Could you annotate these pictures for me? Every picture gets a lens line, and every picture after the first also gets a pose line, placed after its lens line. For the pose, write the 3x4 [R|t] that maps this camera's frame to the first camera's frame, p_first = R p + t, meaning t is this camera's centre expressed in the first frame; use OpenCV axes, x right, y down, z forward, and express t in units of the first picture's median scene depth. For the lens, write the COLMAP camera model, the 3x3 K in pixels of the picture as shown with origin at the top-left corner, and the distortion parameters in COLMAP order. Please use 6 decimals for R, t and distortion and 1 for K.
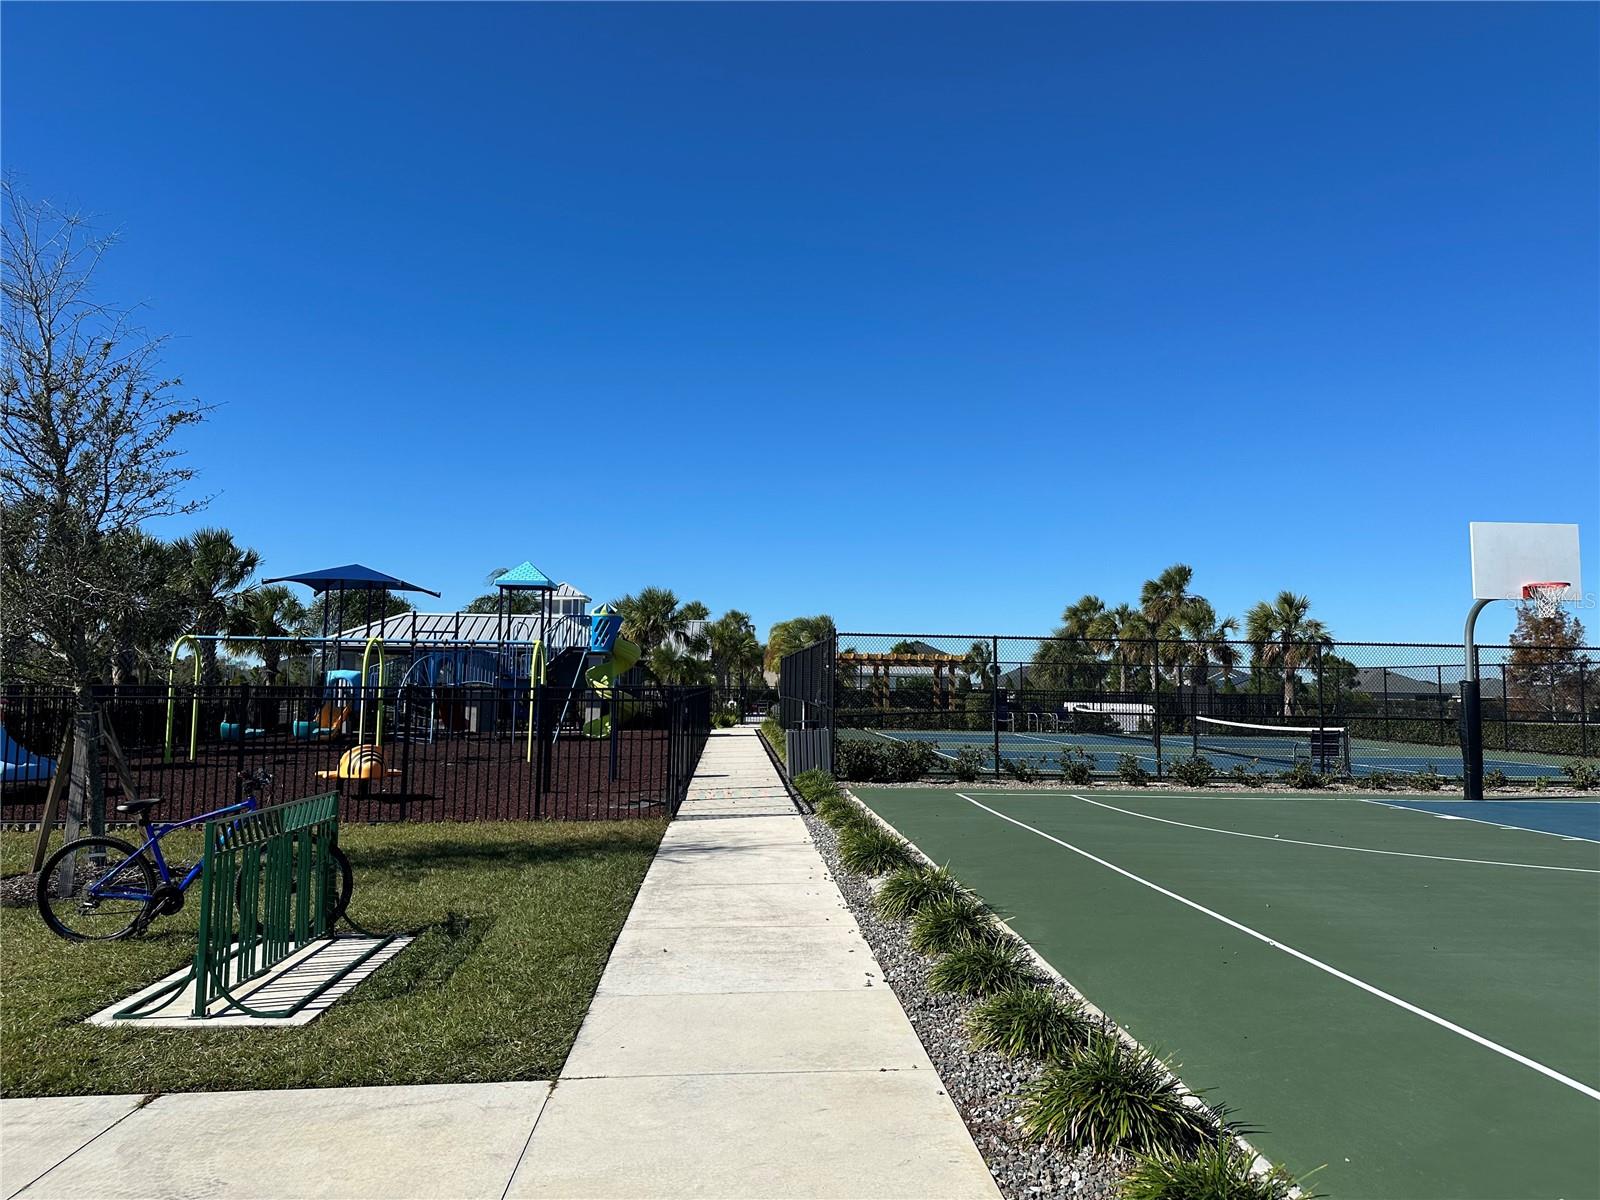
lens RADIAL K [[1071.5, 0, 799.7], [0, 1071.5, 598.2], [0, 0, 1]] dist [0.083287, 0.001917]
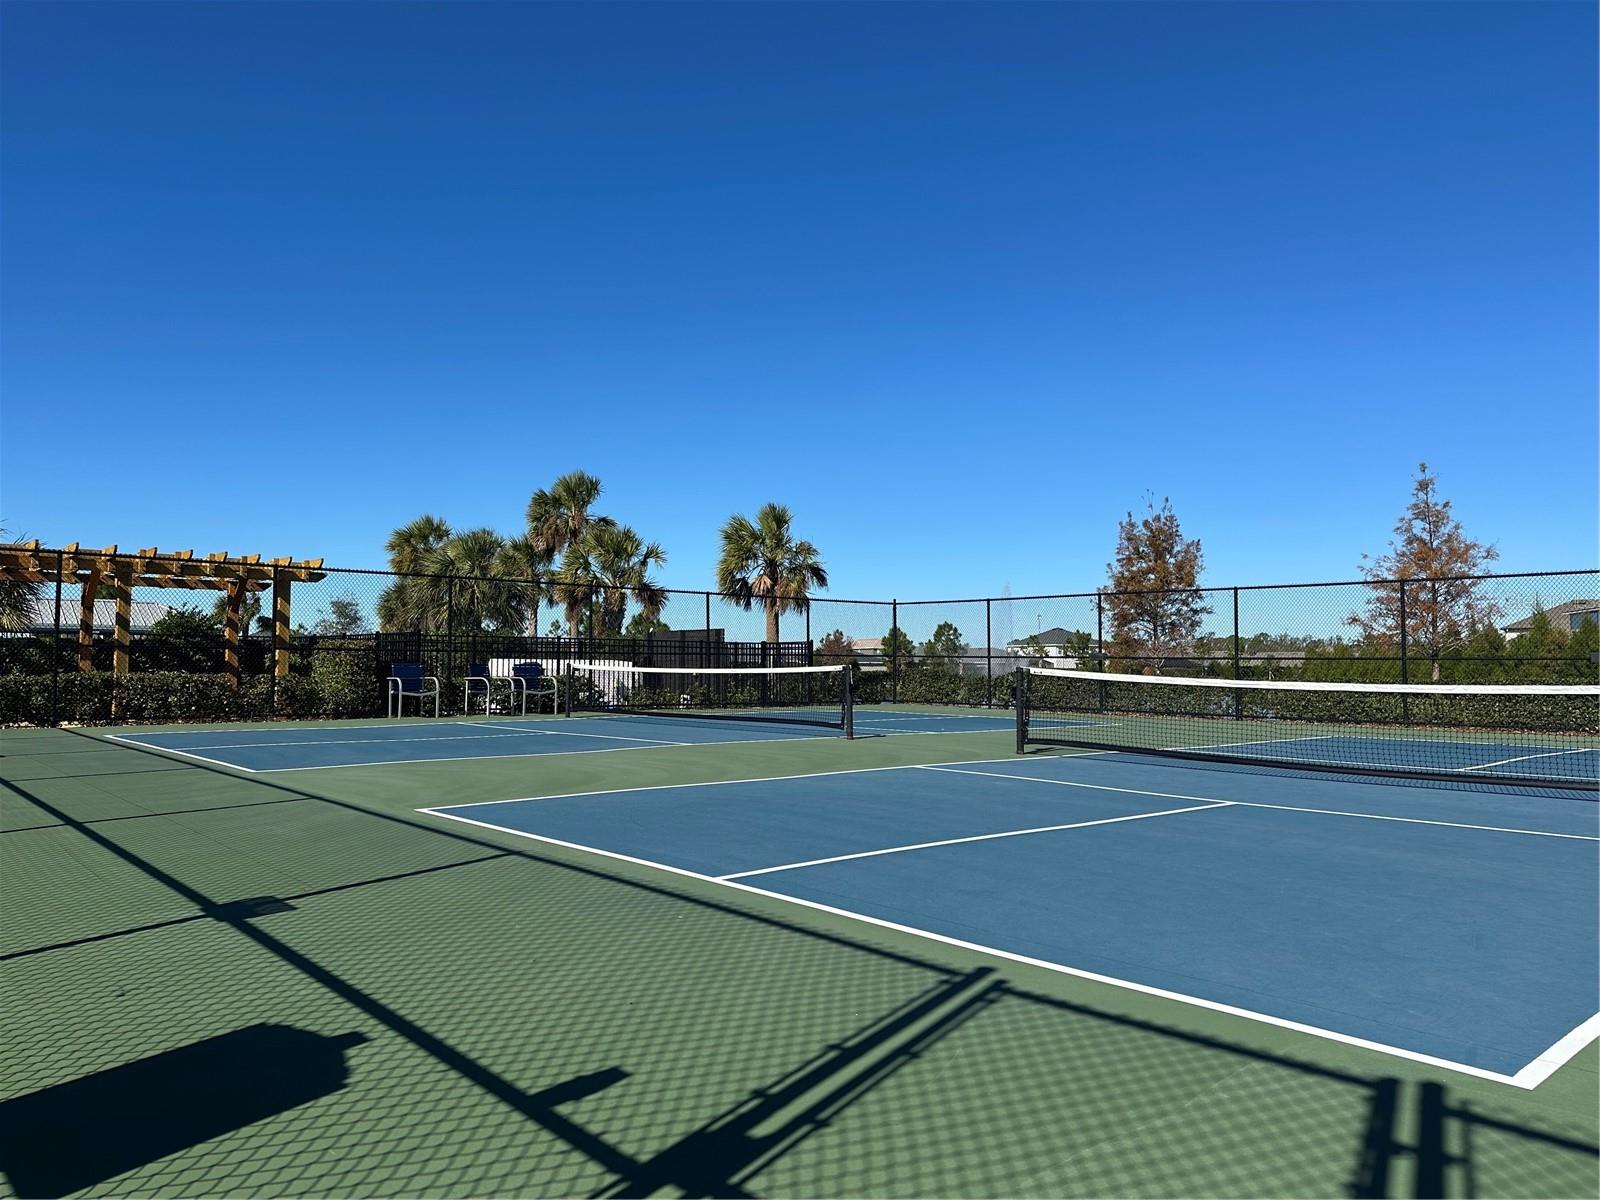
lens RADIAL K [[1071.5, 0, 808.7], [0, 1071.5, 597.4], [0, 0, 1]] dist [0.083287, 0.001917]
pose [[0.770935, 0.025698, 0.636396, 0.008987], [-0.043894, 0.998954, 0.012836, 0.037575], [-0.635400, -0.037830, 0.771256, 0.342104]]
